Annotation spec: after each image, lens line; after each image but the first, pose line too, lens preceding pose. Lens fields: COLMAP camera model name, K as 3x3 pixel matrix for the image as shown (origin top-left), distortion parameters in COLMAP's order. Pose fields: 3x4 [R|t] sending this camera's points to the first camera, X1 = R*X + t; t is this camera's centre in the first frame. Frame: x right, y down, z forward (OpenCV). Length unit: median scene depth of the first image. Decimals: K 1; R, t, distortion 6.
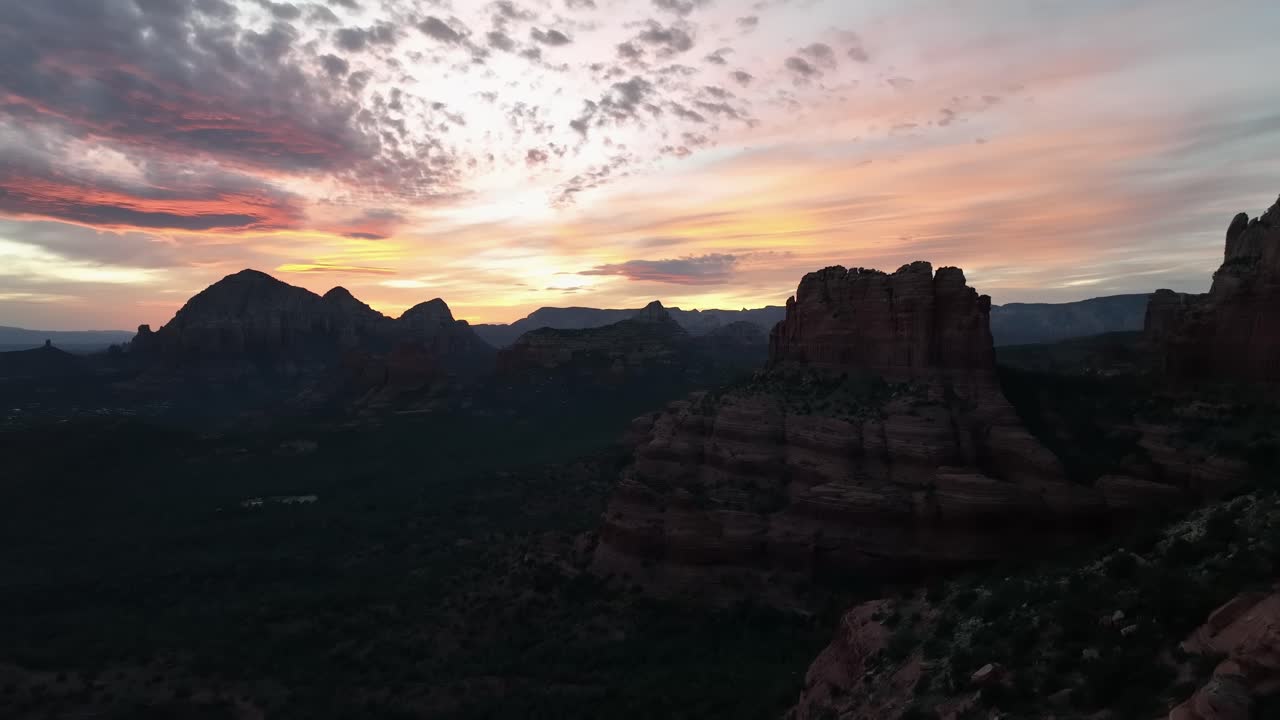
lens RADIAL K [[883.8, 0, 637.1], [0, 883.8, 373.0], [0, 0, 1]] dist [-0.013749, -0.003485]
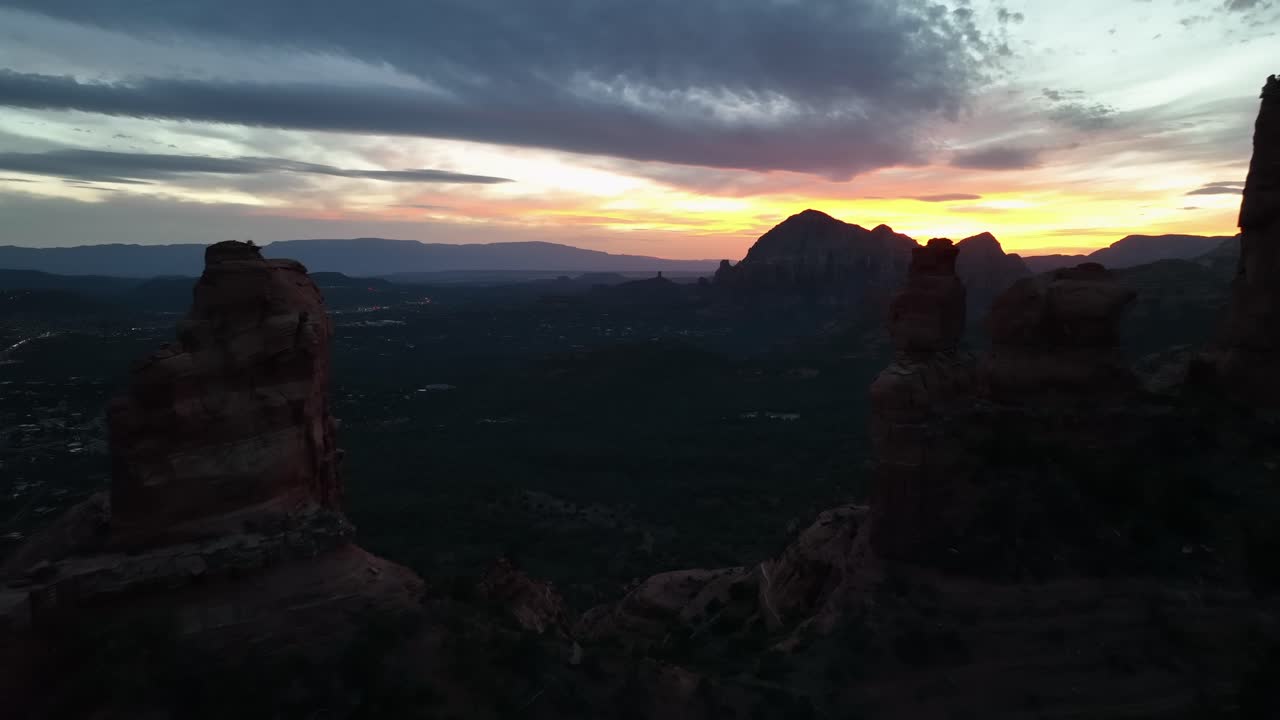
lens RADIAL K [[1036.3, 0, 640.0], [0, 1036.3, 360.0], [0, 0, 1]] dist [-0.011356, 0.001123]
pose [[0.760957, 0.065908, -0.645446, 0.254149], [-0.021423, 0.996837, 0.076532, -0.025175], [0.648449, -0.044410, 0.759962, -0.133226]]
